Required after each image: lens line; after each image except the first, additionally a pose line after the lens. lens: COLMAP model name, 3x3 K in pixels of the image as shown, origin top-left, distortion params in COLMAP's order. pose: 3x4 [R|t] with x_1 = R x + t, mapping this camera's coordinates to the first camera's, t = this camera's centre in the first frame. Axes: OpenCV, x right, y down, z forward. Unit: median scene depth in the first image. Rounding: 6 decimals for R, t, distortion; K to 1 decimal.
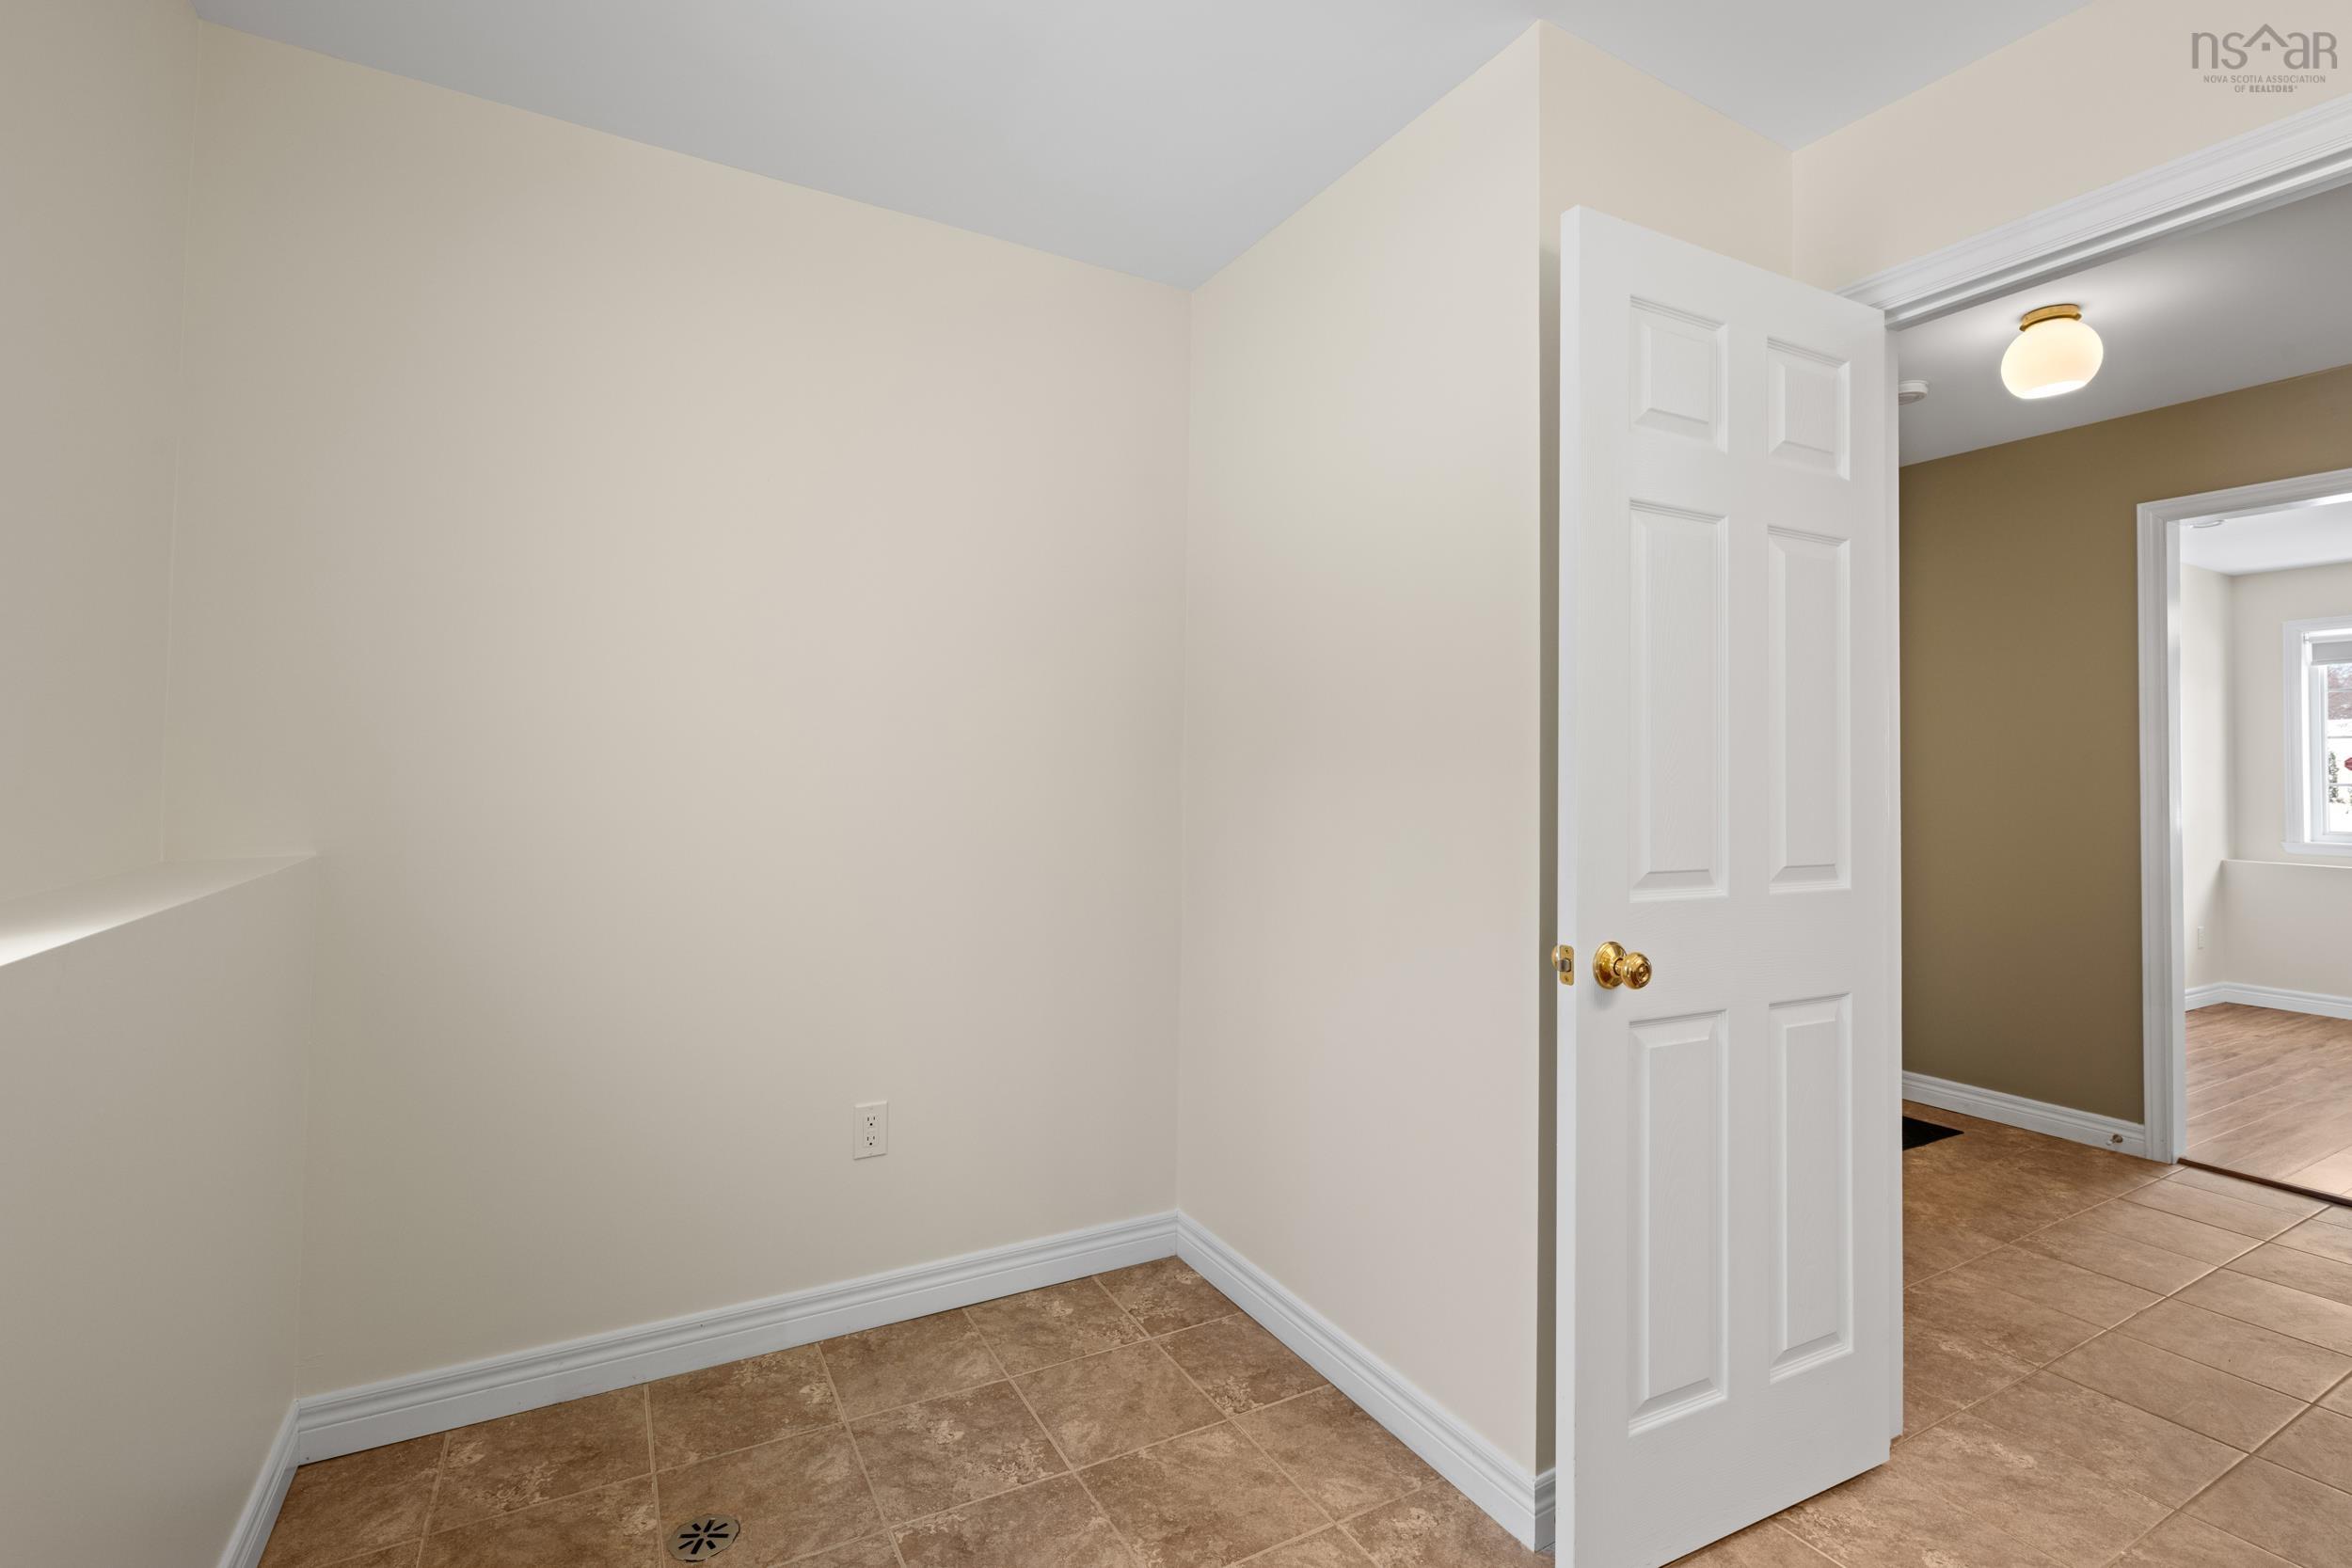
lens RADIAL K [[1037.6, 0, 1172.5], [0, 1037.6, 741.7], [0, 0, 1]] dist [-0.002610, -0.000511]
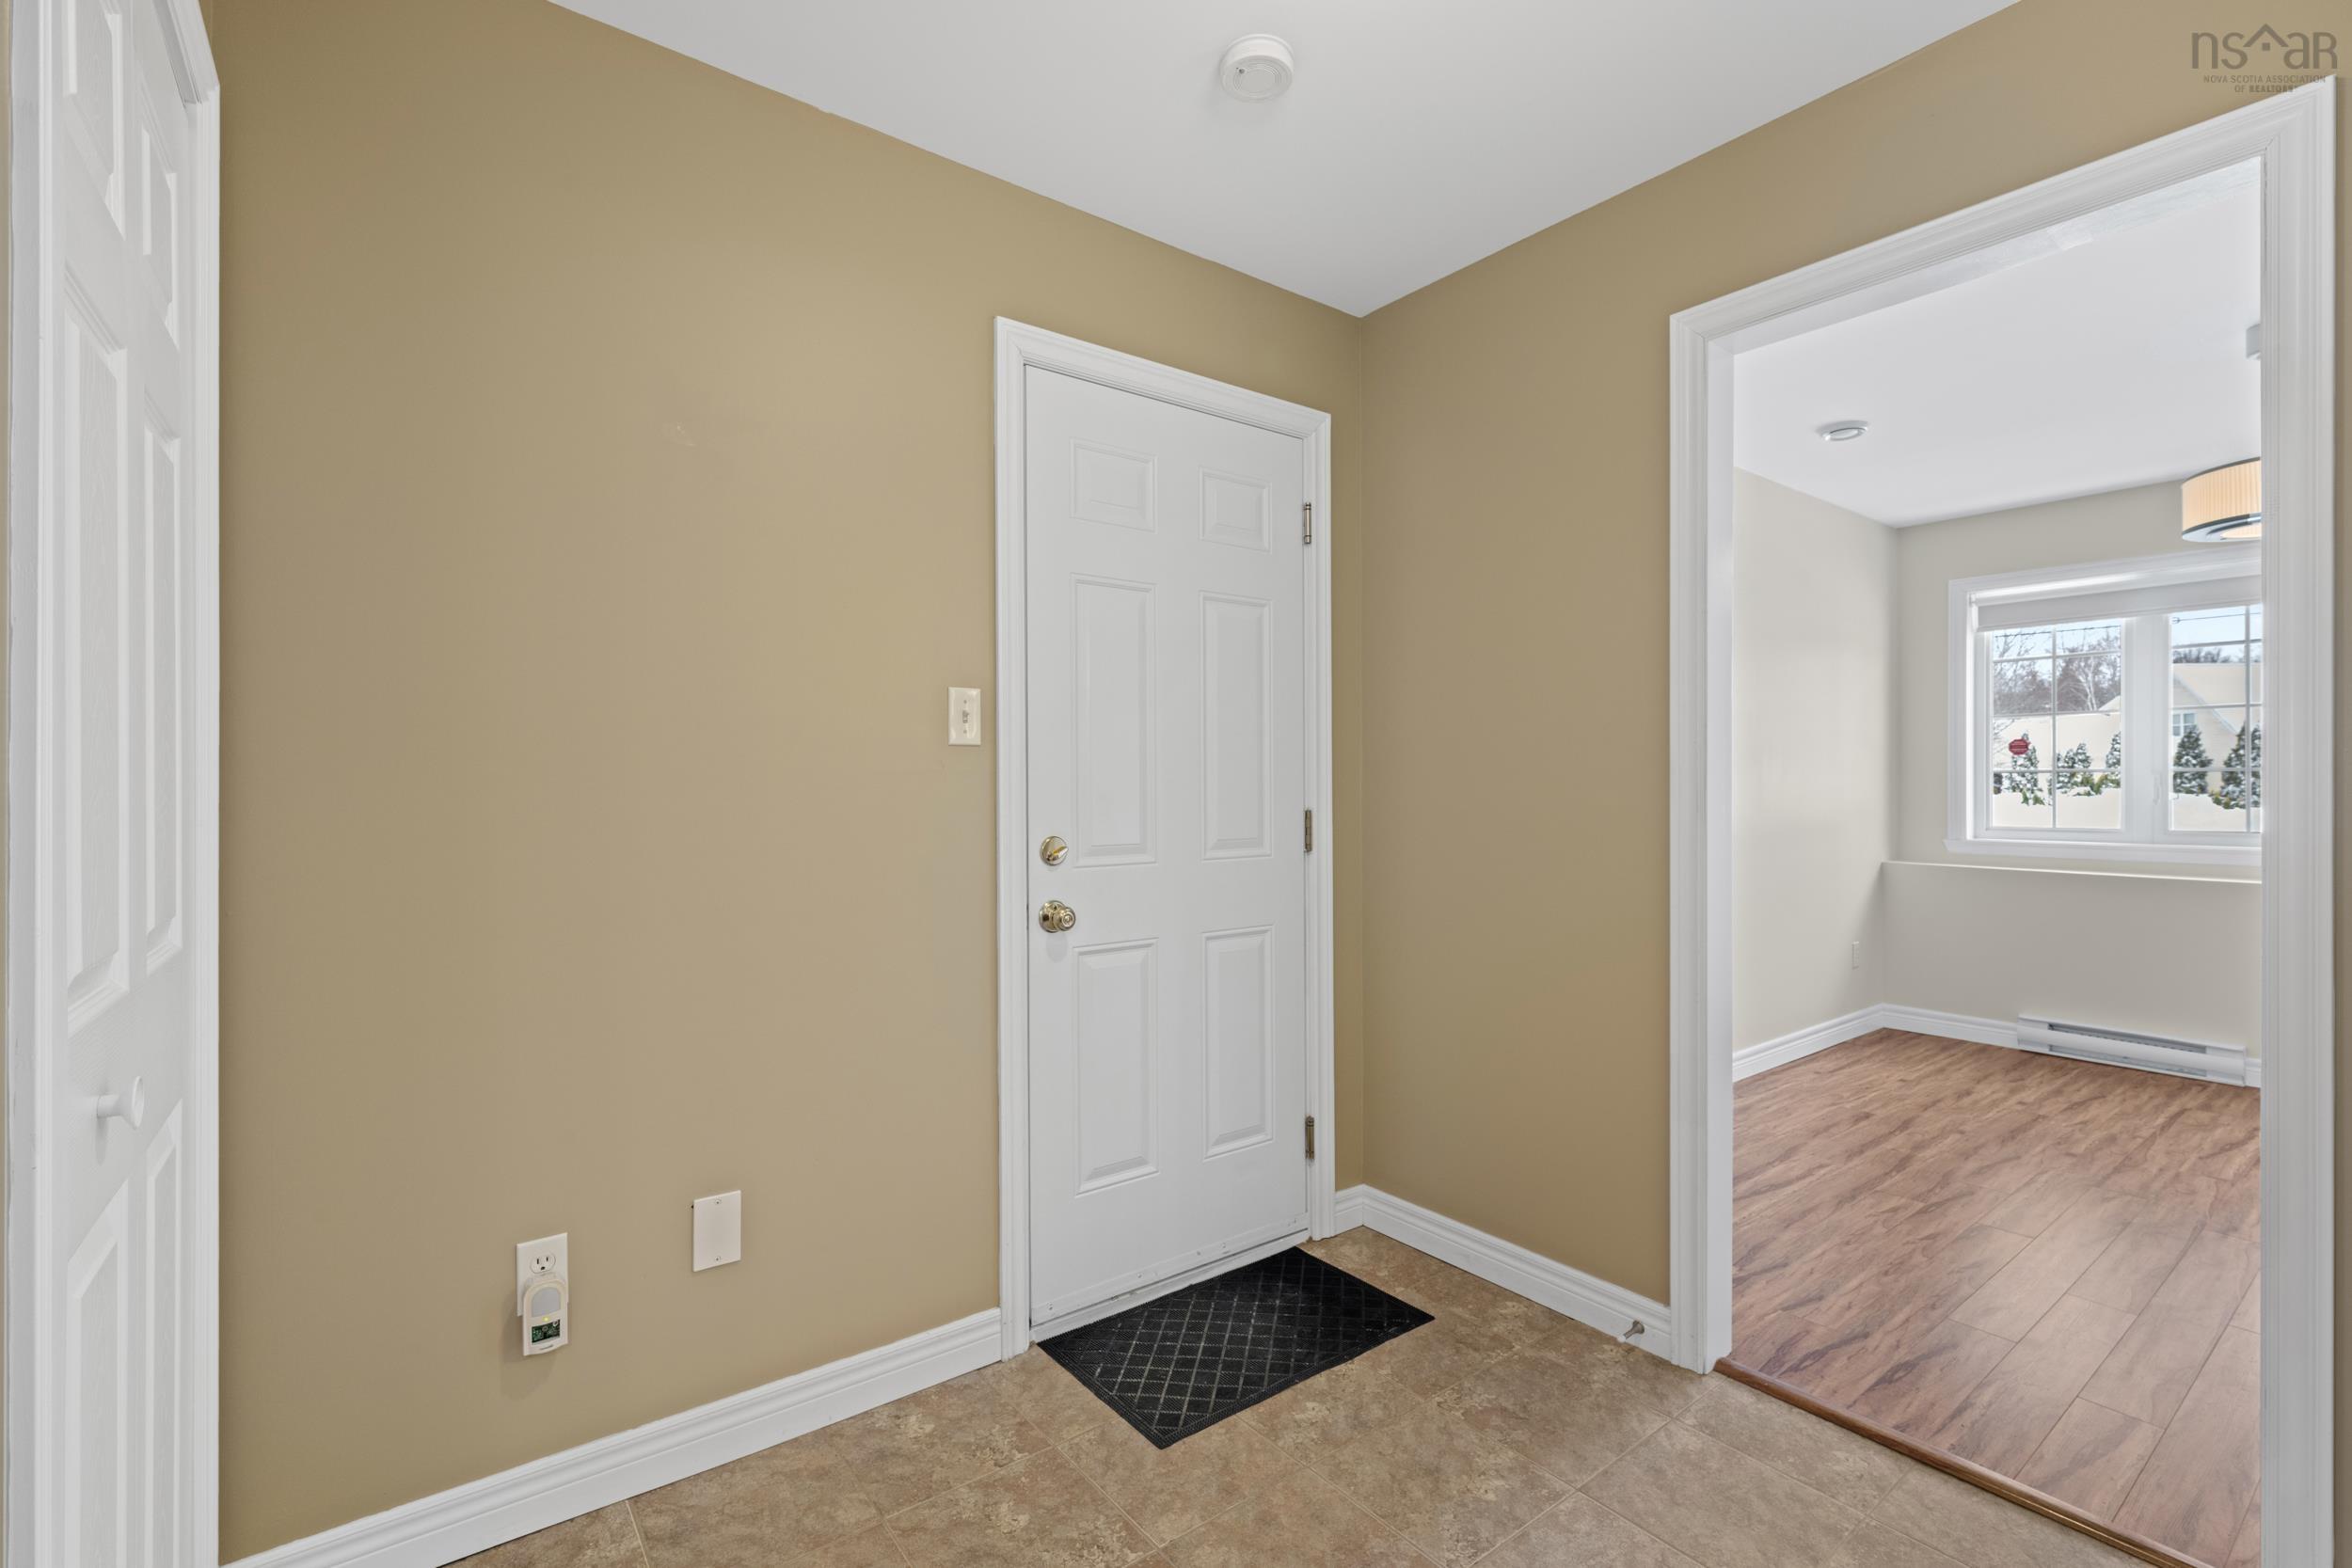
lens RADIAL K [[1029.0, 0, 1178.0], [0, 1029.0, 785.5], [0, 0, 1]] dist [-0.000582, 0.000165]
pose [[0.989247, -0.017405, 0.145213, 0.397938], [0.012707, 0.999367, 0.033219, 0.019818], [-0.145700, -0.031016, 0.988843, 0.310192]]
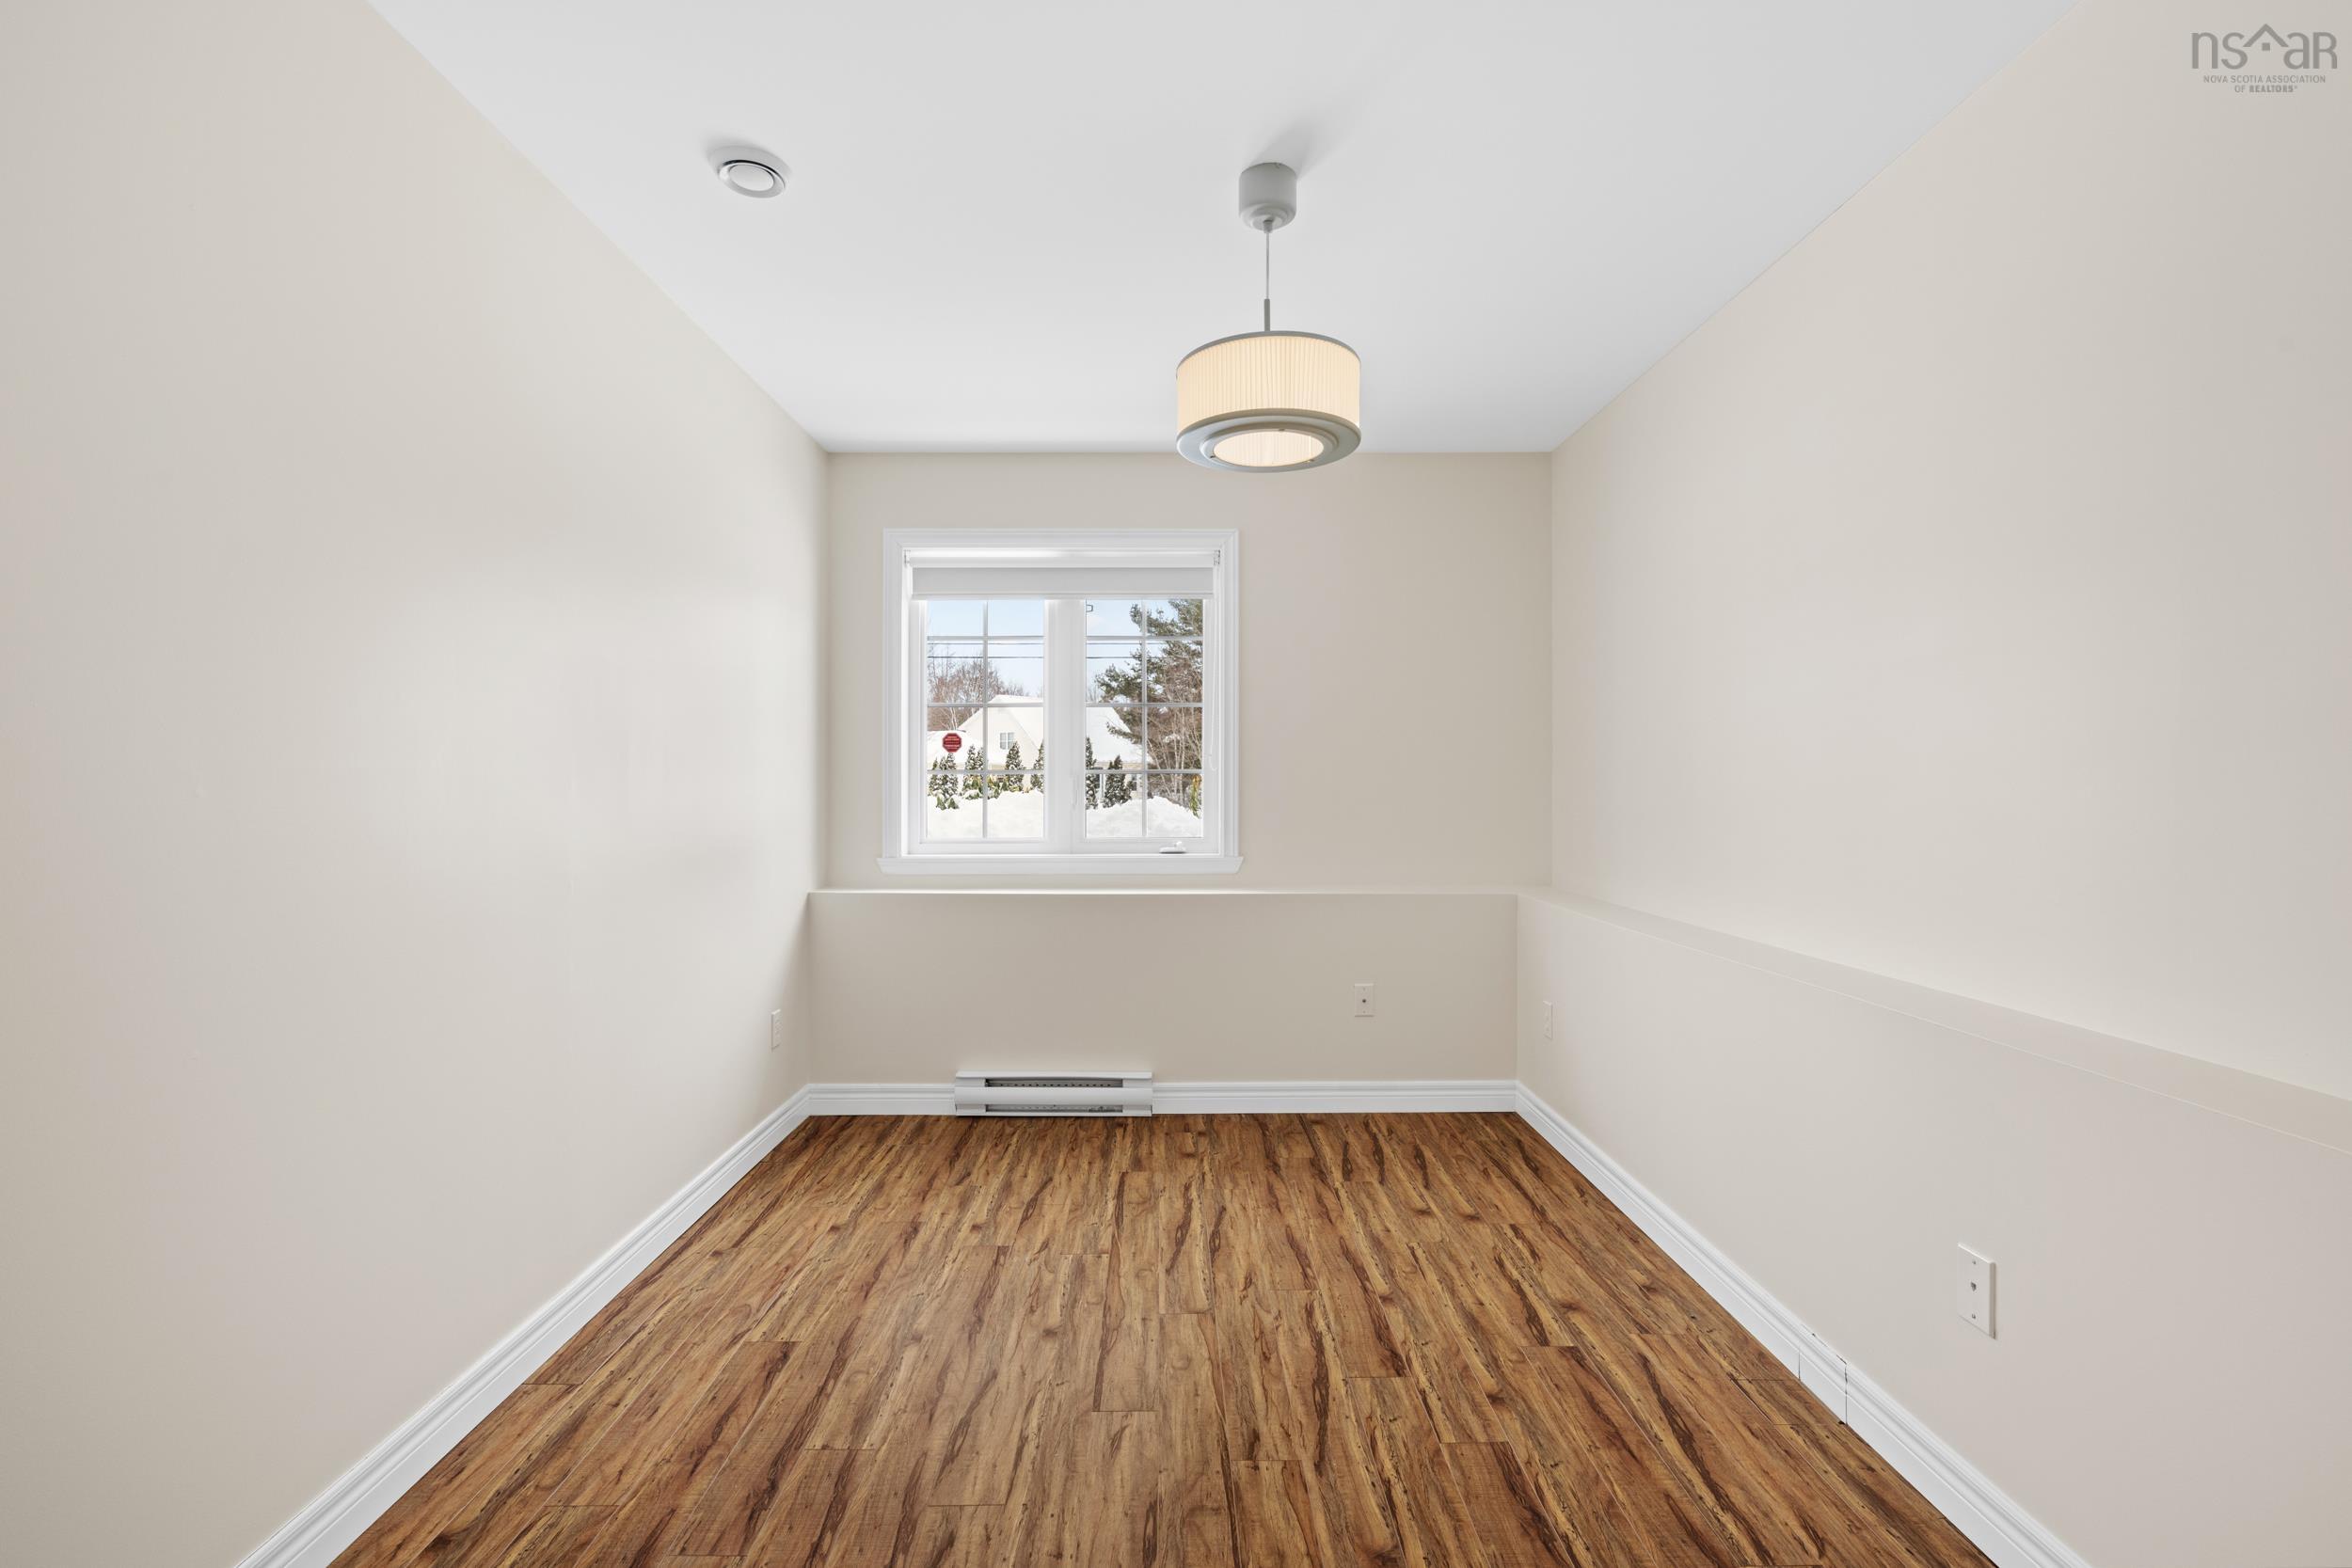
lens RADIAL K [[1131.7, 0, 1197.8], [0, 1131.7, 780.8], [0, 0, 1]] dist [0.002052, -0.000043]
pose [[0.474222, -0.012529, 0.880316, 0.648719], [-0.018433, 0.999538, 0.024155, 0.031213], [-0.880213, -0.027682, 0.473772, 0.580974]]
